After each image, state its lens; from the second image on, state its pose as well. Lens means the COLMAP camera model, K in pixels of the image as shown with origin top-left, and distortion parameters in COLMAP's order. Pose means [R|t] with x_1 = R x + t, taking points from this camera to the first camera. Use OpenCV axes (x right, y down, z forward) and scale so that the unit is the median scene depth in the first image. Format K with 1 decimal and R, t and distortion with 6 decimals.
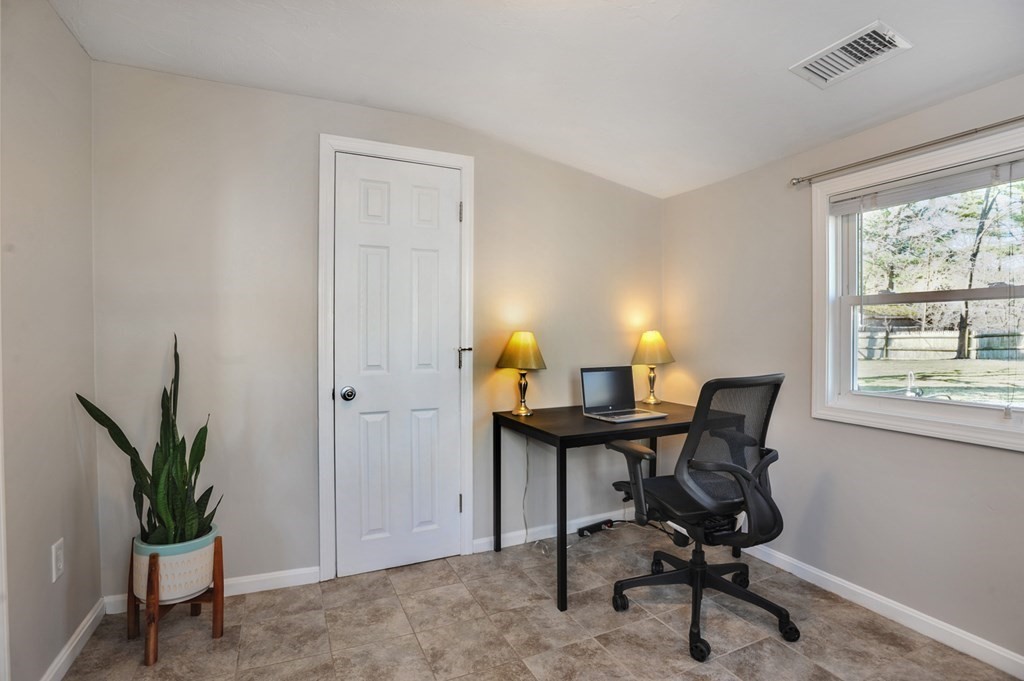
lens RADIAL K [[512.1, 0, 512.0], [0, 512.1, 348.7], [0, 0, 1]] dist [-0.015273, 0.000635]
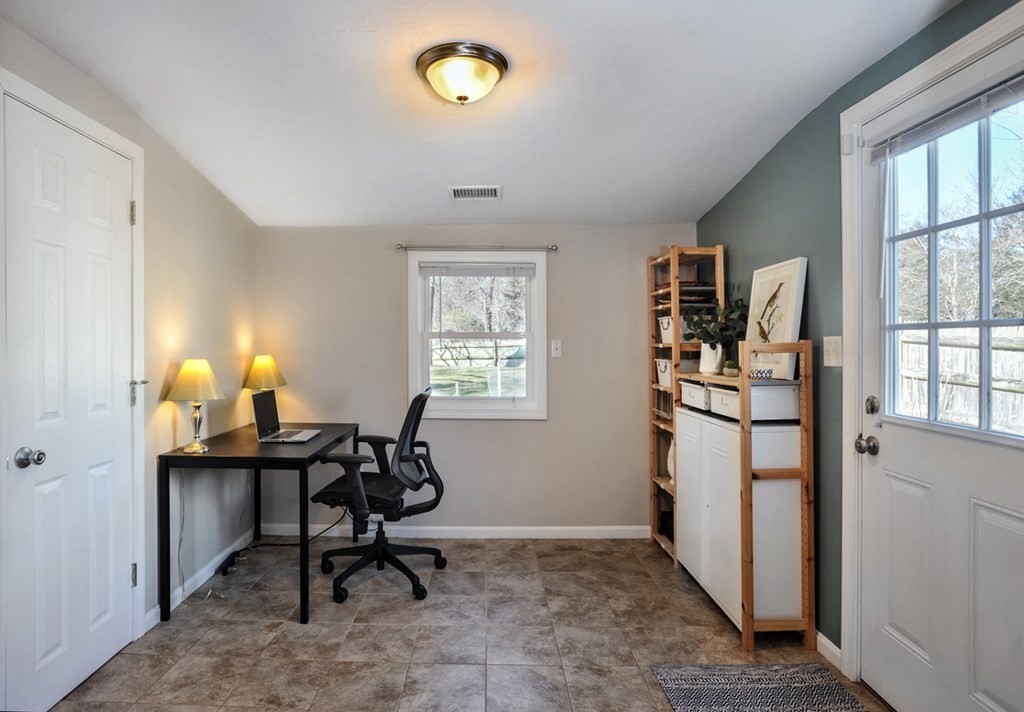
lens RADIAL K [[533.4, 0, 521.2], [0, 533.4, 350.0], [0, 0, 1]] dist [-0.001704, 0.001252]
pose [[0.430051, 0.000977, 0.902804, -0.625560], [0.021856, 0.999695, -0.011493, -0.028107], [-0.902540, 0.024675, 0.429899, 0.092533]]
